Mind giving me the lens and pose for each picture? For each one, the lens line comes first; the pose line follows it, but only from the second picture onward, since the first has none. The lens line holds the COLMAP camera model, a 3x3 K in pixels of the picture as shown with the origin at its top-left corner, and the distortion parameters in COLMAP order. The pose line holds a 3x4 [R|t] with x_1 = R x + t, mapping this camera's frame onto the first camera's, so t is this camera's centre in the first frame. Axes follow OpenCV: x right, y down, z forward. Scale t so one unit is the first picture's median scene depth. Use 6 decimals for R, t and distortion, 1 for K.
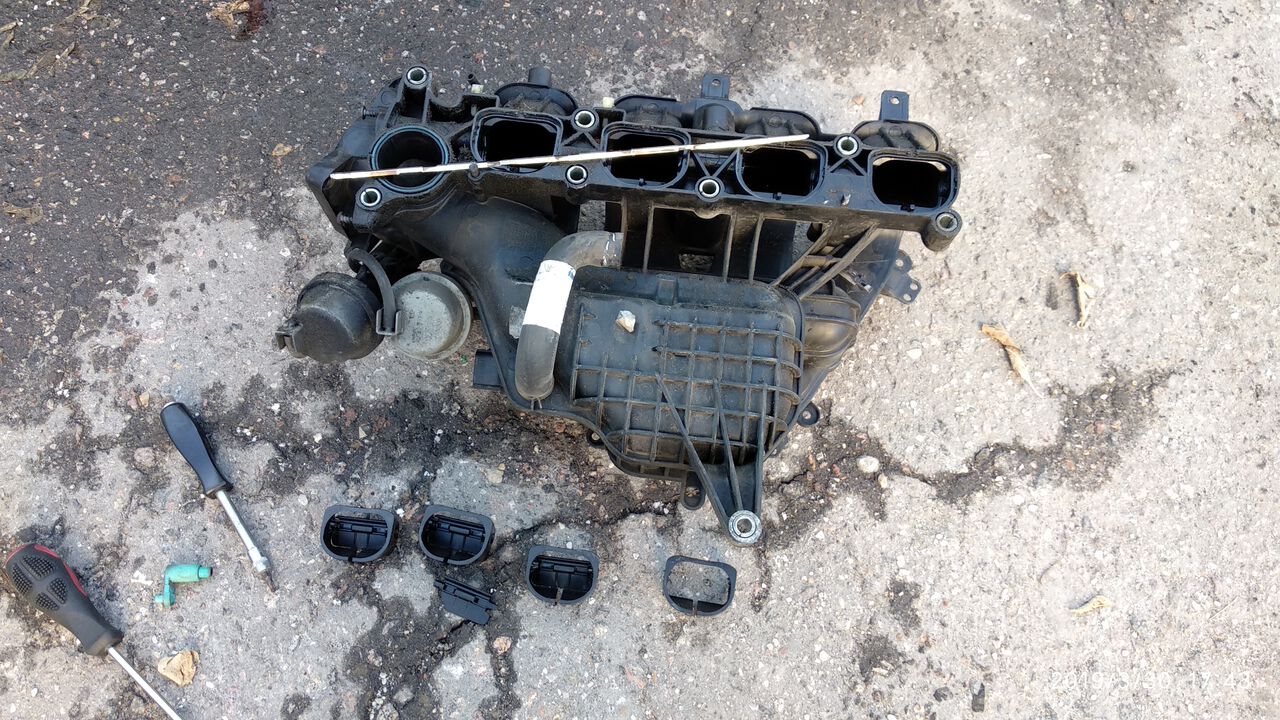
lens RADIAL K [[1006.6, 0, 637.6], [0, 1006.6, 364.5], [0, 0, 1]] dist [-0.009060, -0.020259]
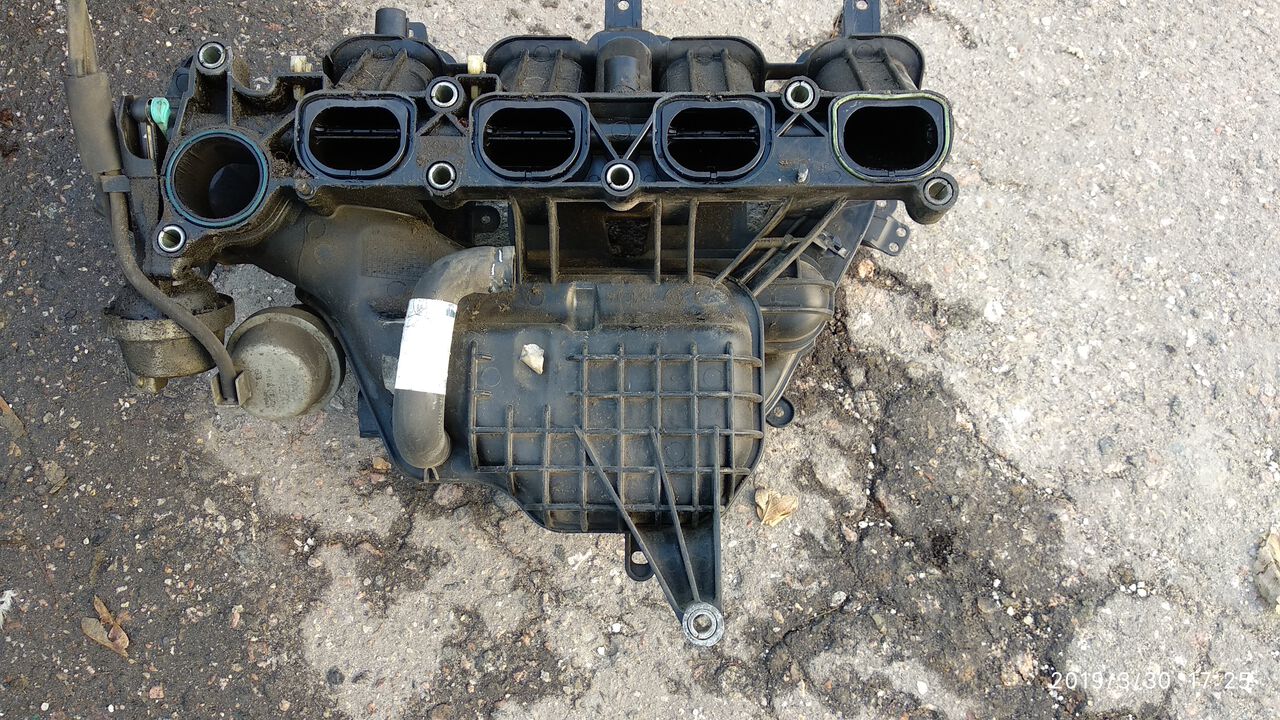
lens RADIAL K [[1006.6, 0, 647.8], [0, 1006.6, 360.0], [0, 0, 1]] dist [-0.009060, -0.020259]
pose [[0.994741, -0.102356, -0.003594, 0.079162], [0.101309, 0.978194, 0.181309, -0.171649], [-0.015042, -0.180720, 0.983420, 0.234012]]
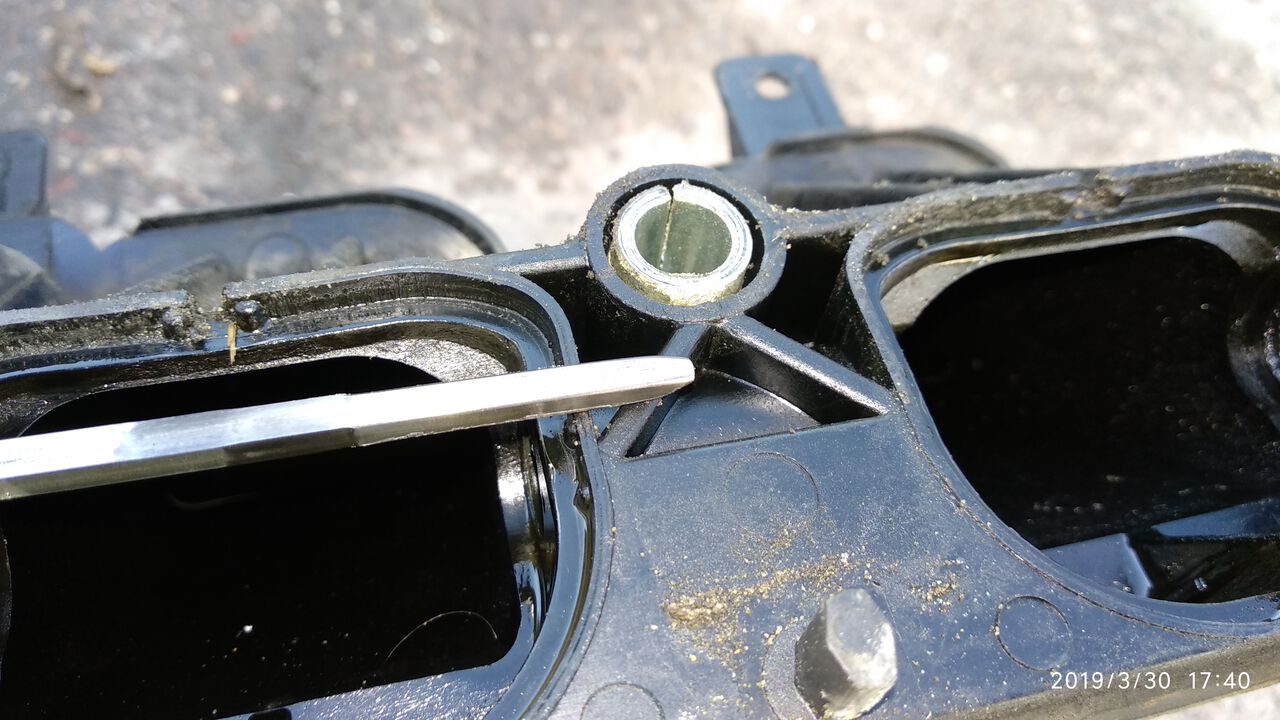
lens RADIAL K [[1006.6, 0, 636.9], [0, 1006.6, 362.2], [0, 0, 1]] dist [-0.009060, -0.020259]
pose [[0.939944, -0.237882, 0.244779, 0.163515], [0.290402, 0.934187, -0.207271, -0.174014], [-0.179363, 0.265908, 0.947165, 0.870860]]
